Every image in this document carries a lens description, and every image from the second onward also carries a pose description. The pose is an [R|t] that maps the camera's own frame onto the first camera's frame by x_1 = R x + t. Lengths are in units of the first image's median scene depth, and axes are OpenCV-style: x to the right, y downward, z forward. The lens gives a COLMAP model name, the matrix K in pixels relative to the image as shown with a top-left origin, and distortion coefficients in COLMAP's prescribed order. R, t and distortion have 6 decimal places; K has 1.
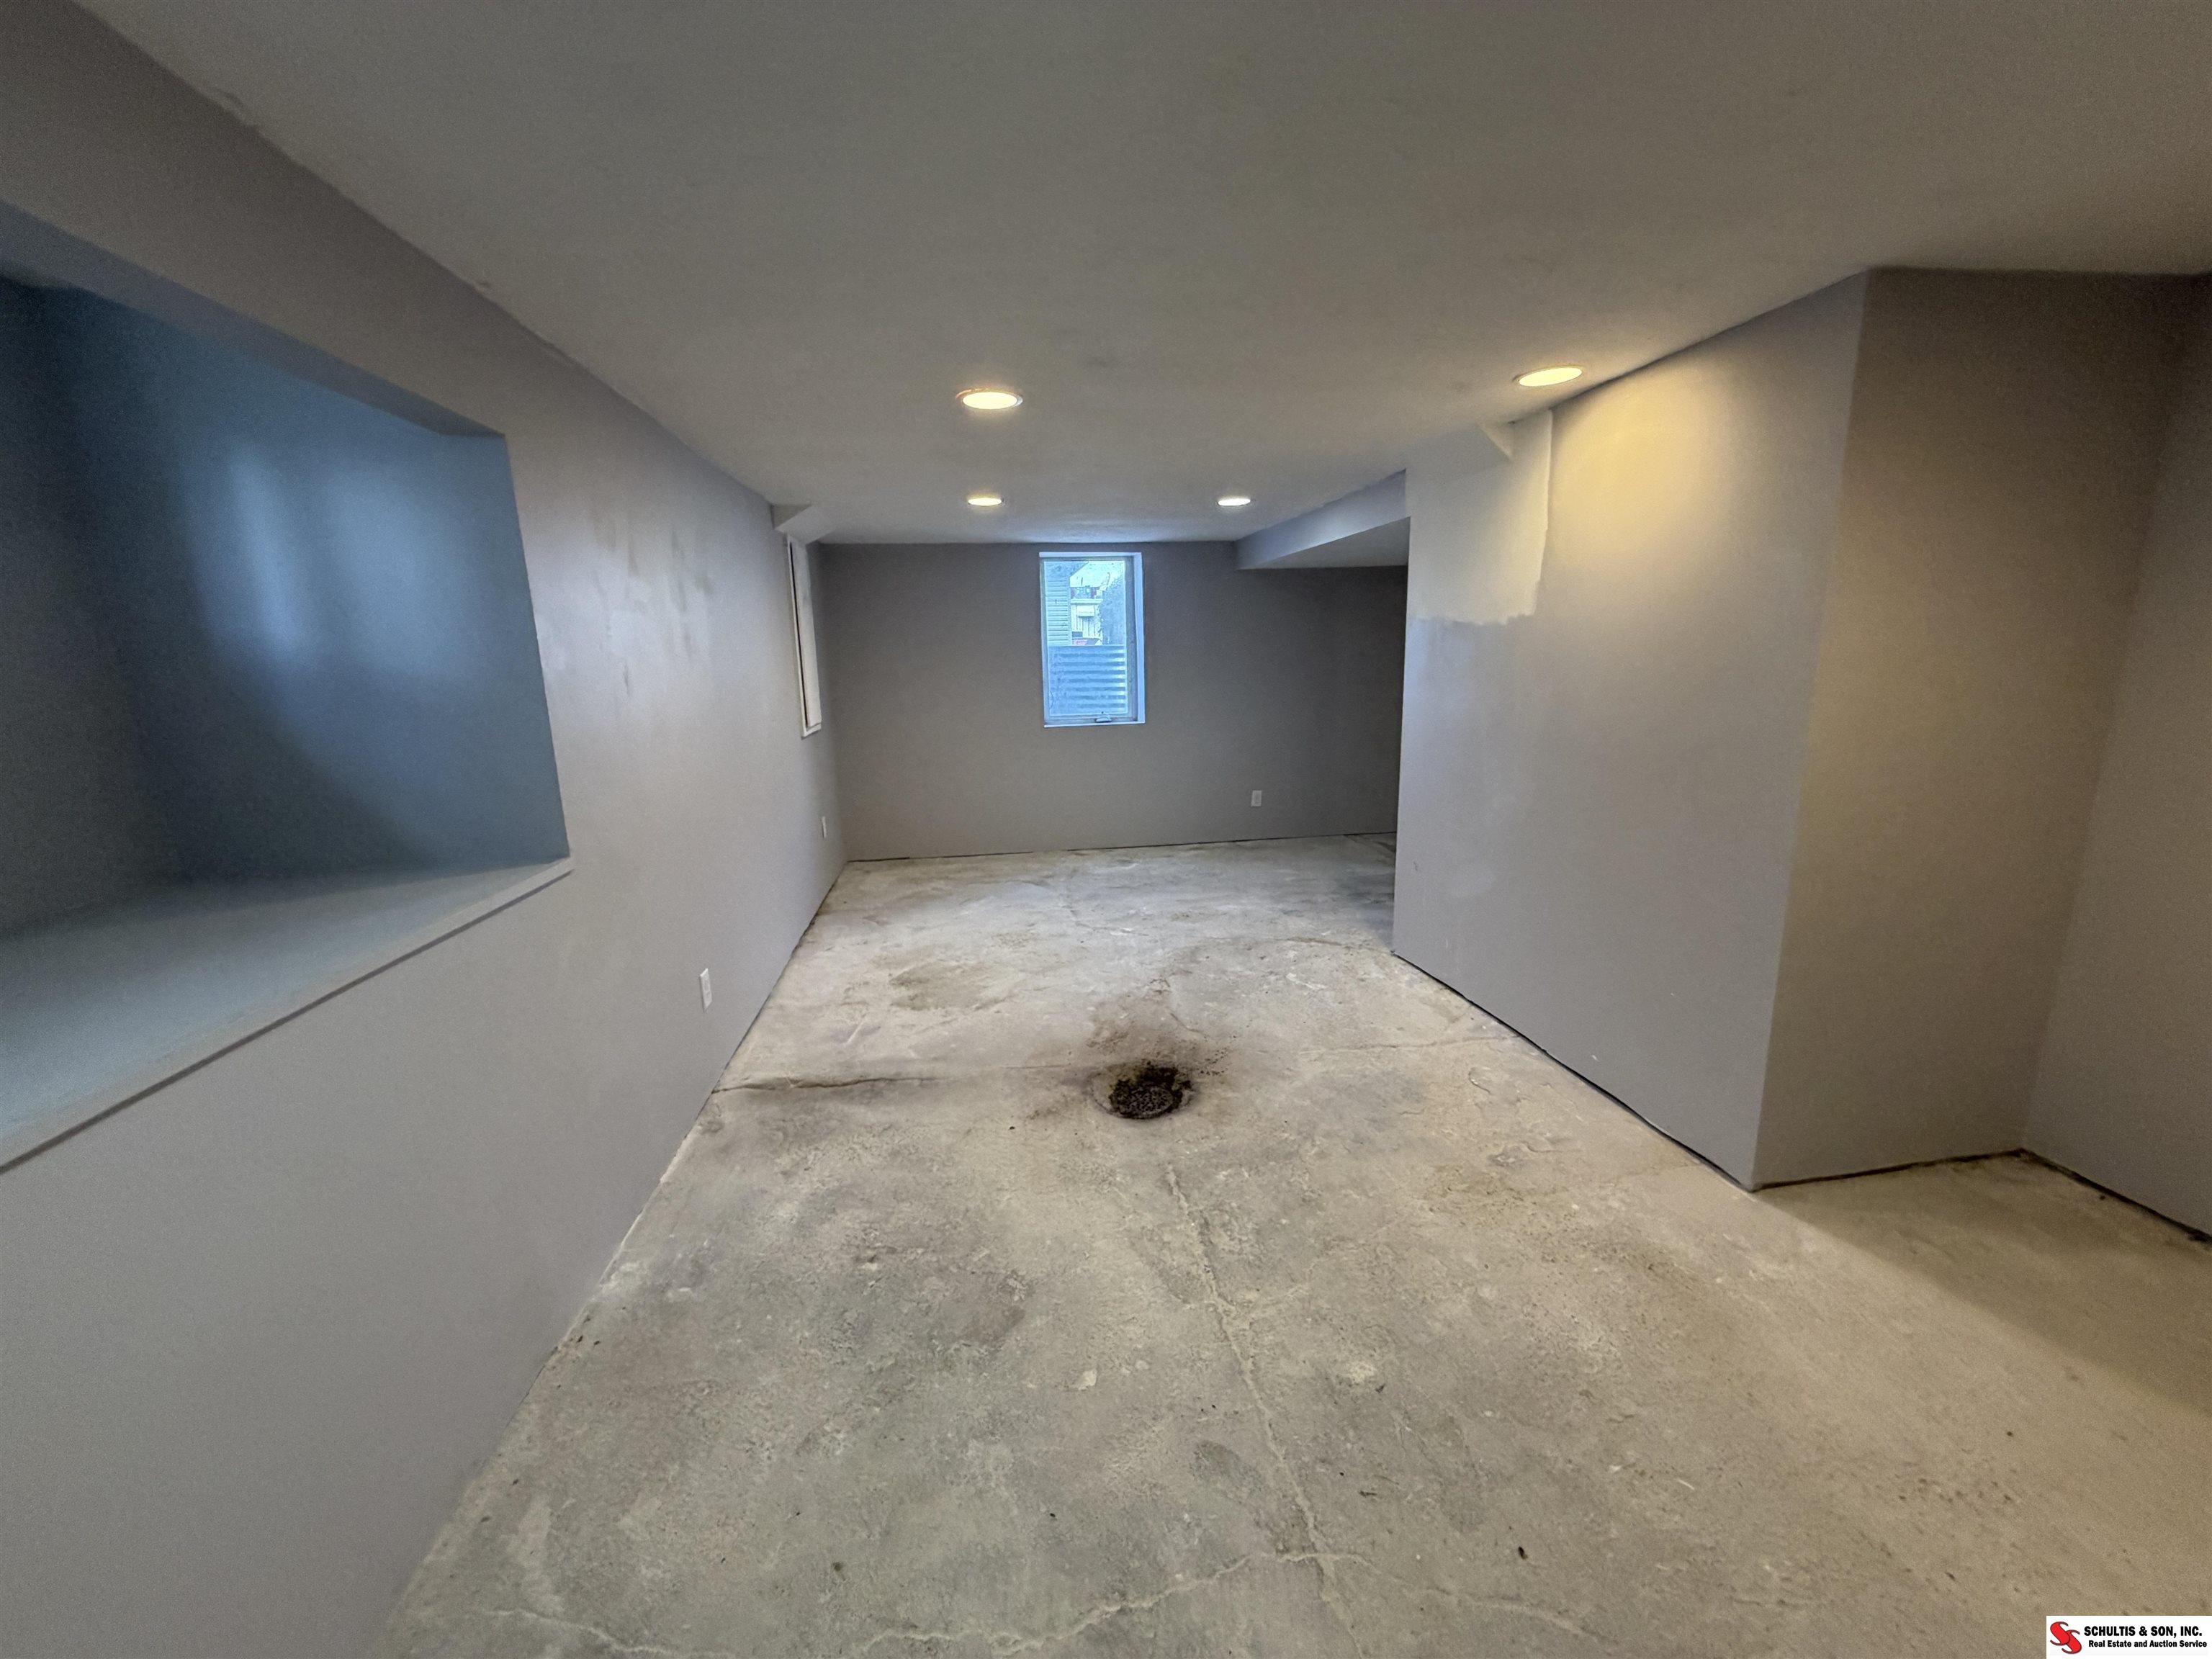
lens RADIAL K [[880.8, 0, 1099.7], [0, 880.8, 831.1], [0, 0, 1]] dist [0.001017, -0.000211]
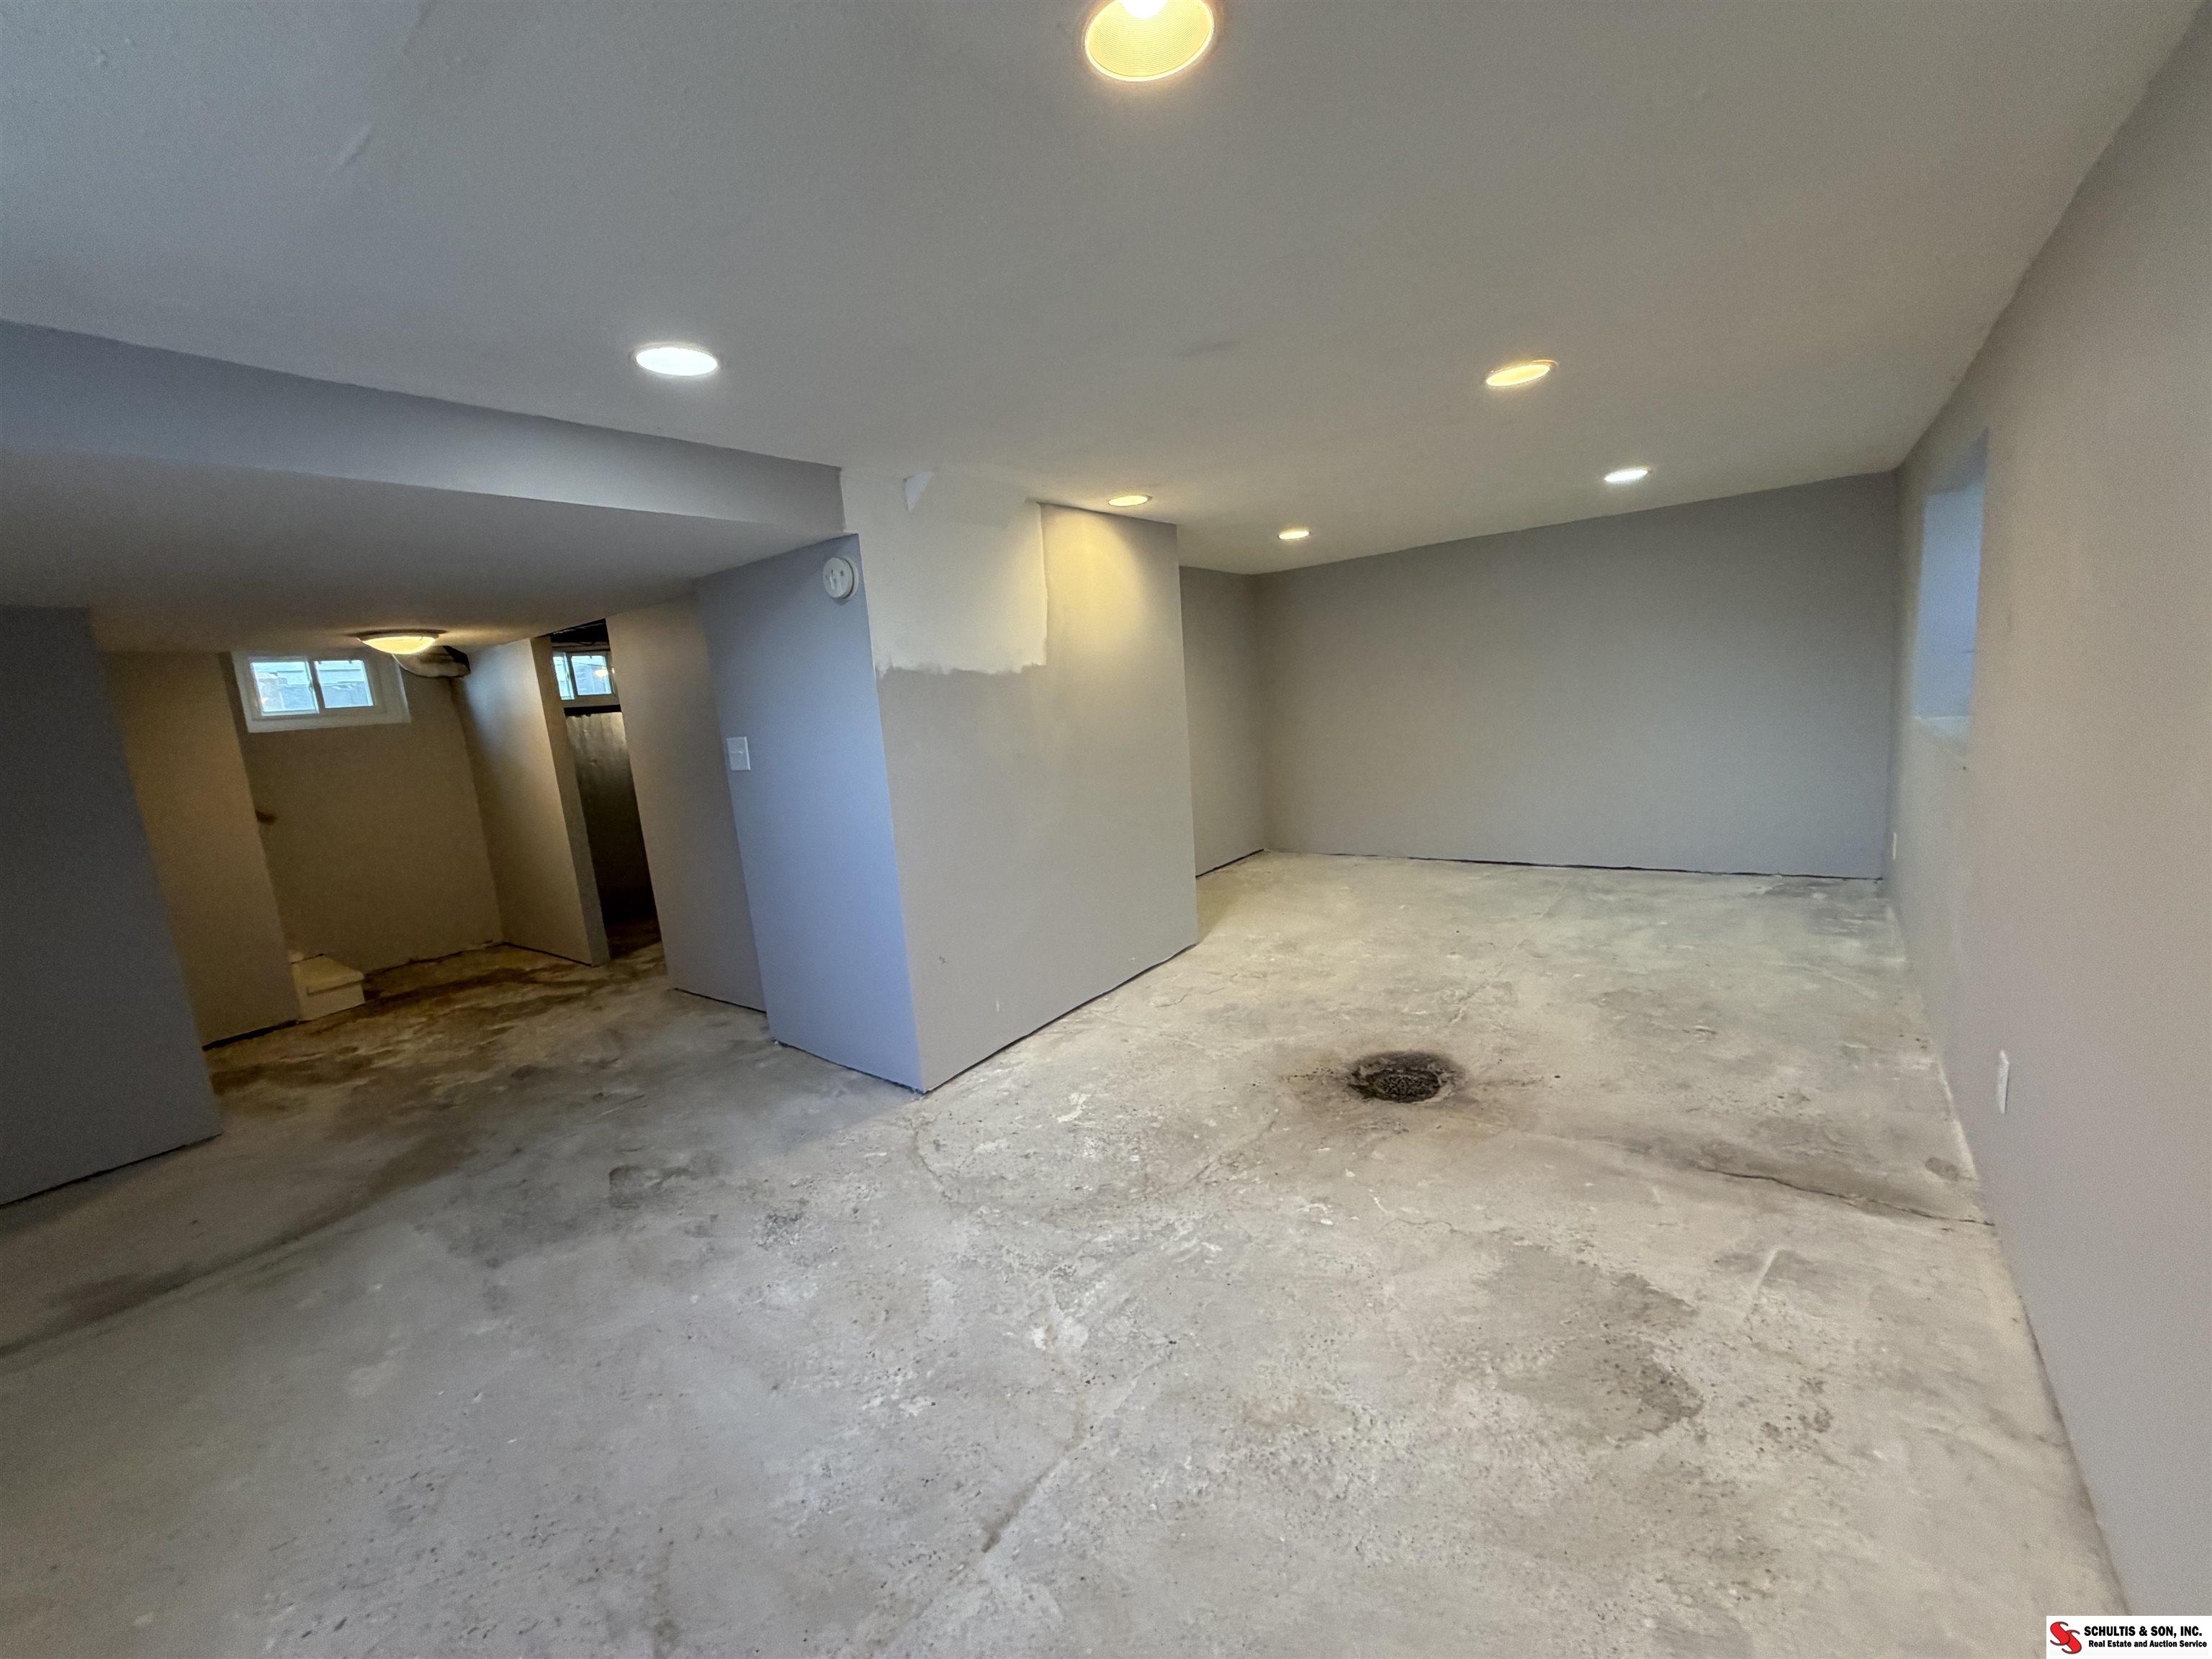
lens RADIAL K [[880.8, 0, 1099.7], [0, 880.8, 831.1], [0, 0, 1]] dist [0.001017, -0.000211]
pose [[-0.692326, -0.031178, 0.720911, -0.423935], [0.241208, 0.931596, 0.271933, -0.329503], [-0.680076, 0.362156, -0.637448, 1.730389]]
